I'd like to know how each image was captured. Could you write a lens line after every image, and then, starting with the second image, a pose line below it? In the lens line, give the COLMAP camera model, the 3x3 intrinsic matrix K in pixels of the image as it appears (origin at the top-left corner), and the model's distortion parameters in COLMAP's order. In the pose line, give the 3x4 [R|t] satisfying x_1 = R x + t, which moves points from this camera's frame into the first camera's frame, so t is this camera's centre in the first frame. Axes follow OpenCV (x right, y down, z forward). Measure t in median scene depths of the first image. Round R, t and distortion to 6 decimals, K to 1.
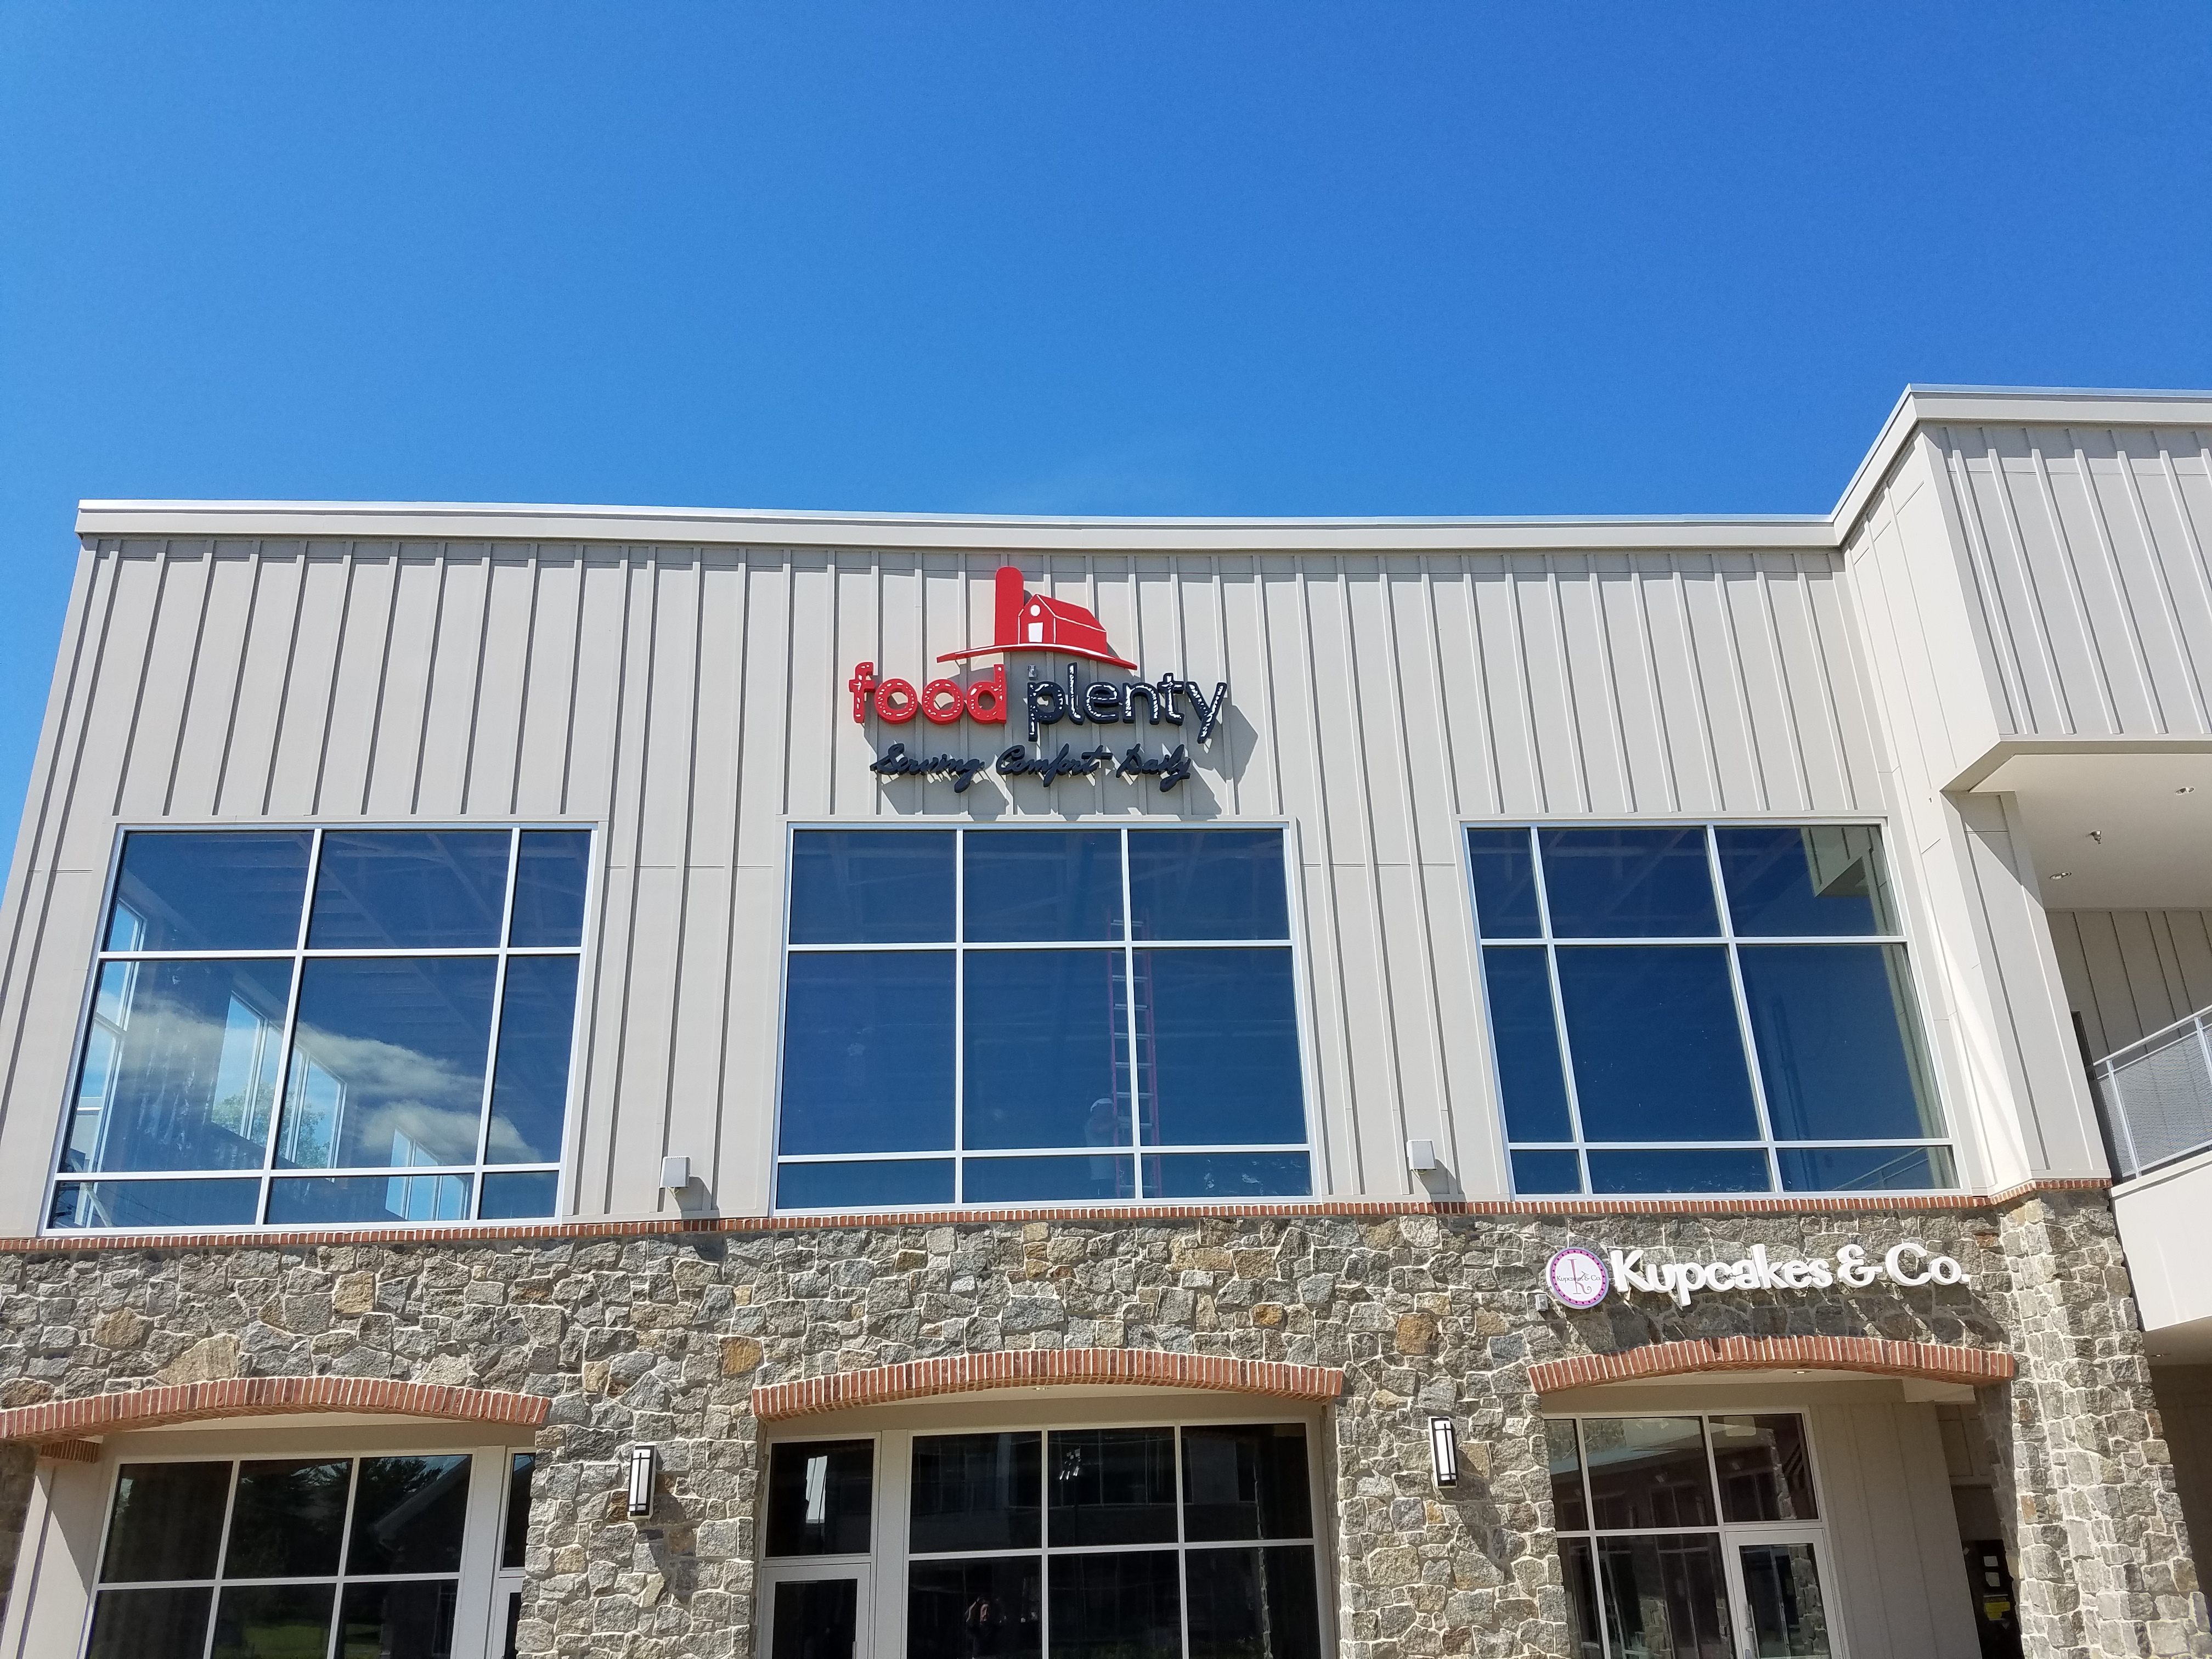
lens RADIAL K [[1714.8, 0, 1106.0], [0, 1714.8, 829.5], [0, 0, 1]] dist [0.221124, -0.376446]
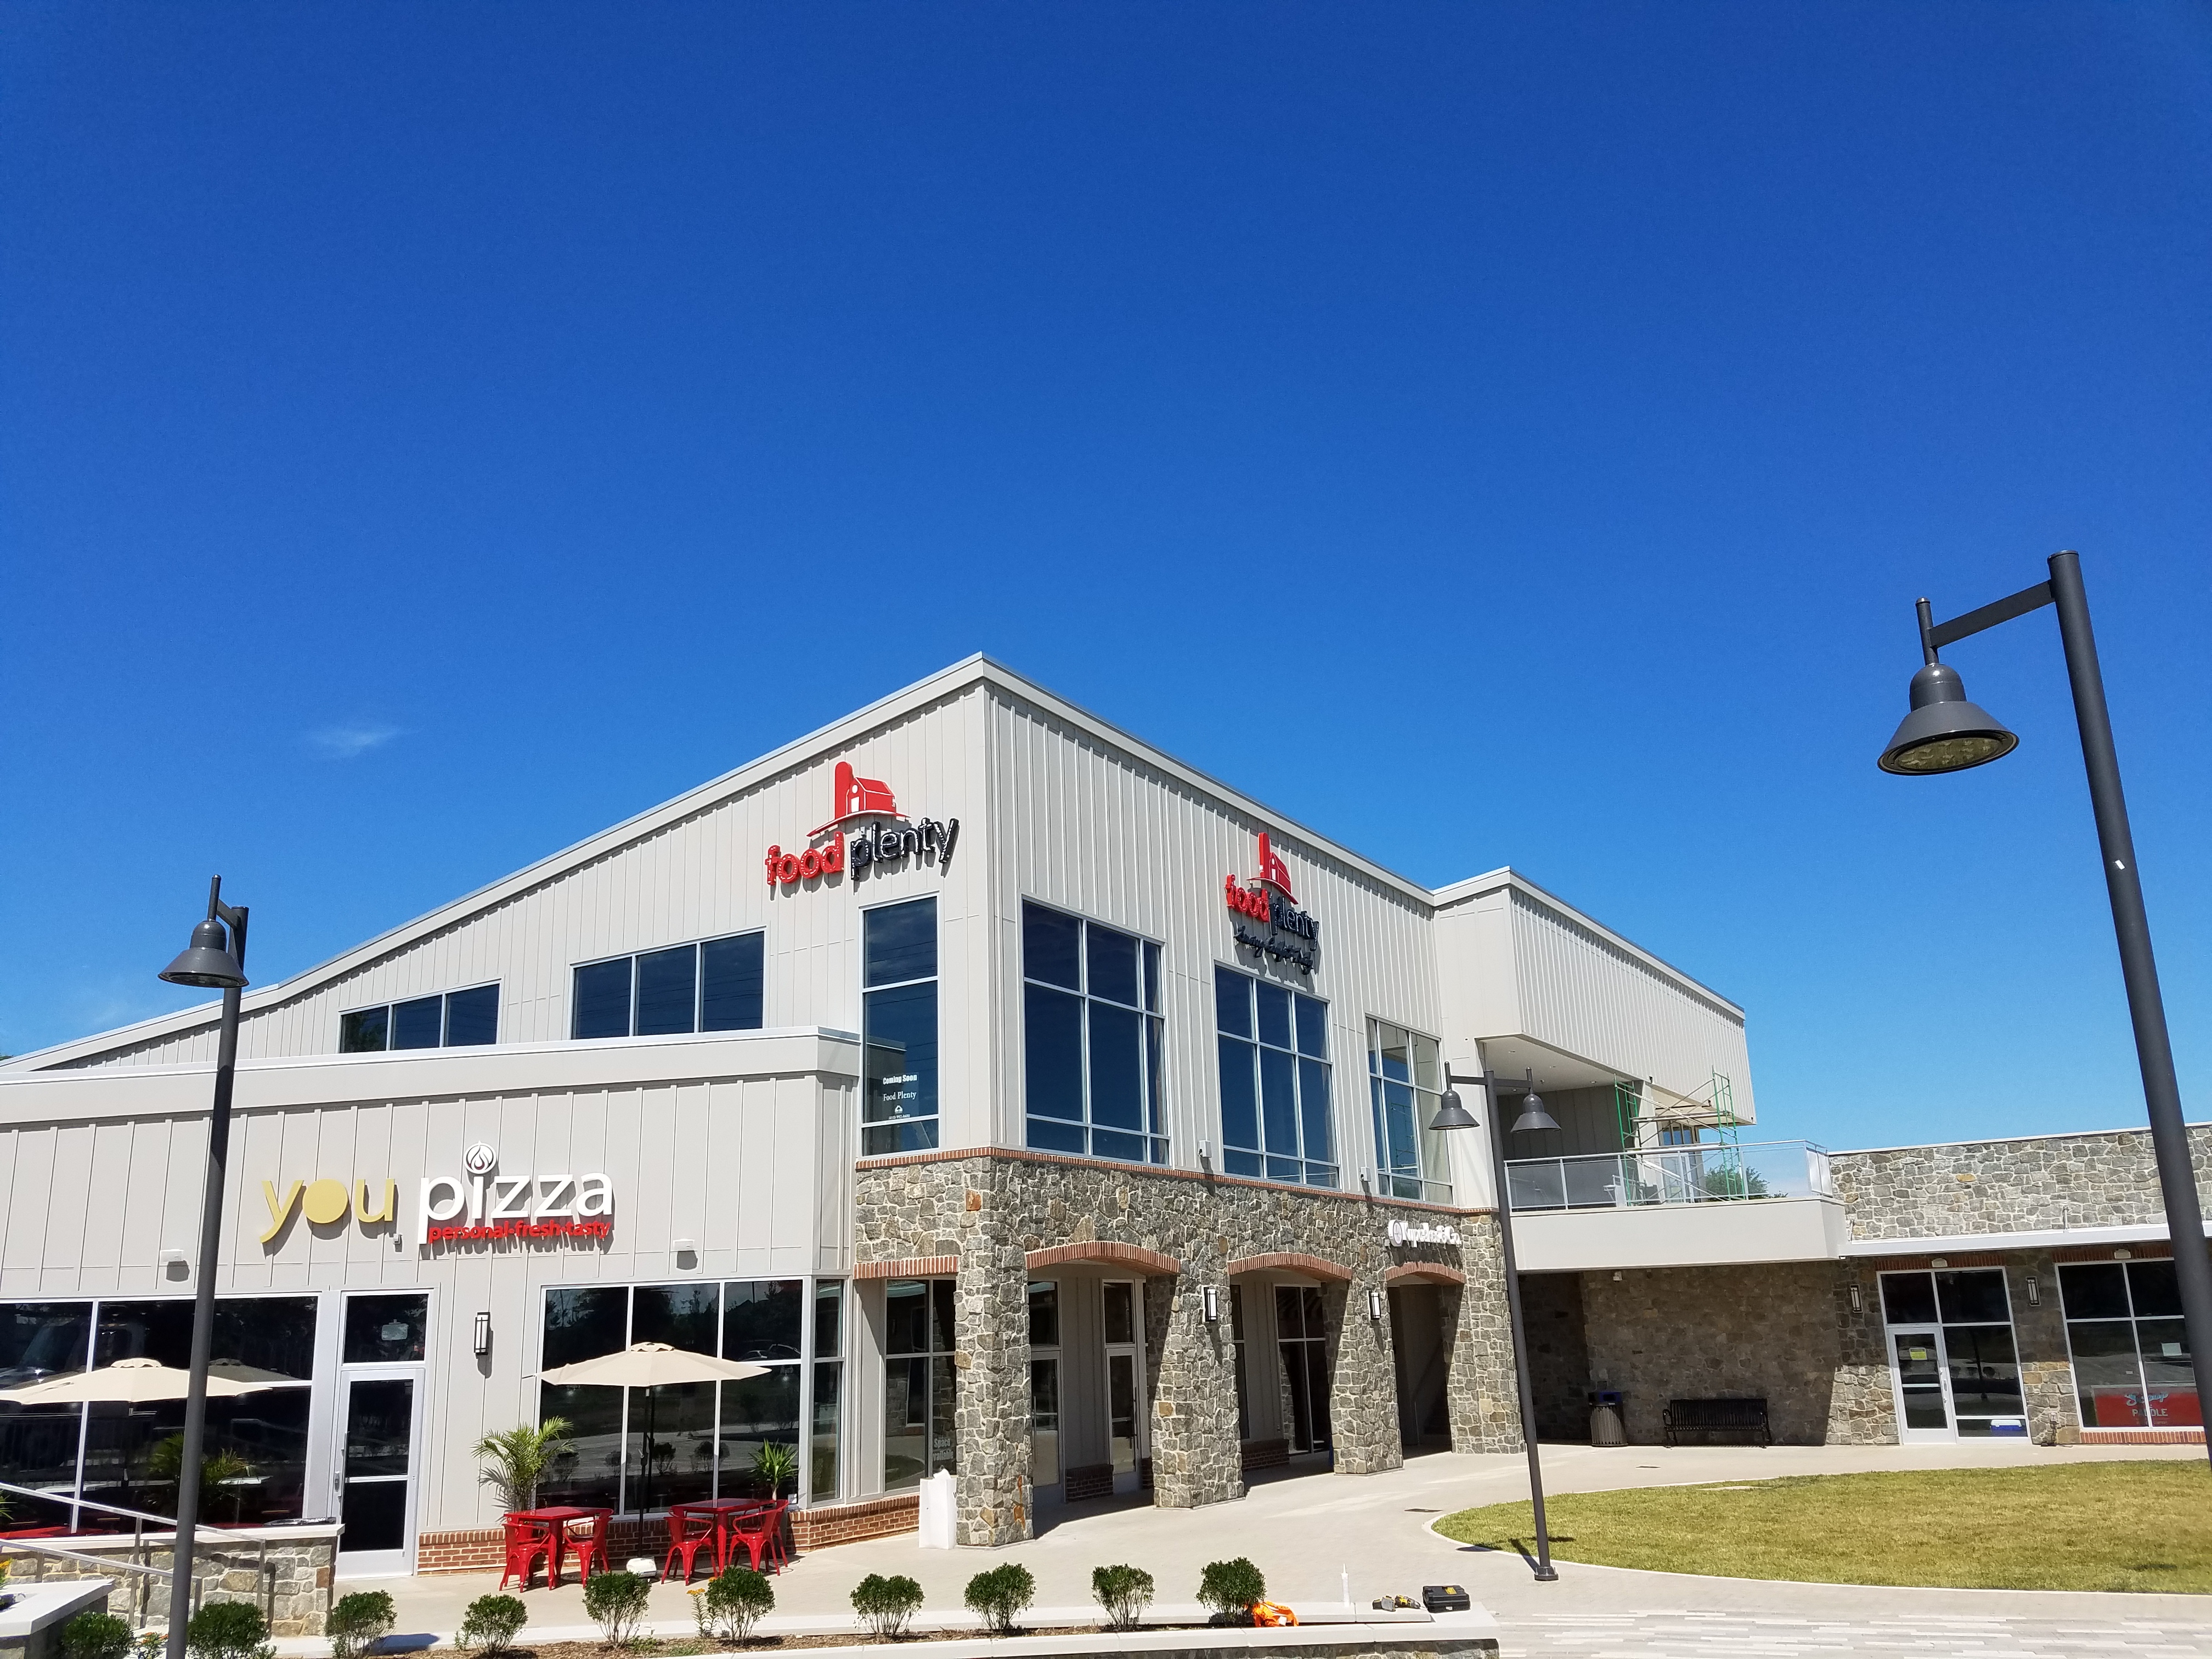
lens RADIAL K [[1714.8, 0, 1106.0], [0, 1714.8, 829.5], [0, 0, 1]] dist [0.221124, -0.376446]
pose [[0.583651, 0.244113, 0.774442, -1.646541], [-0.302047, 0.950571, -0.071995, 0.029474], [-0.753737, -0.191898, 0.628535, -0.036211]]
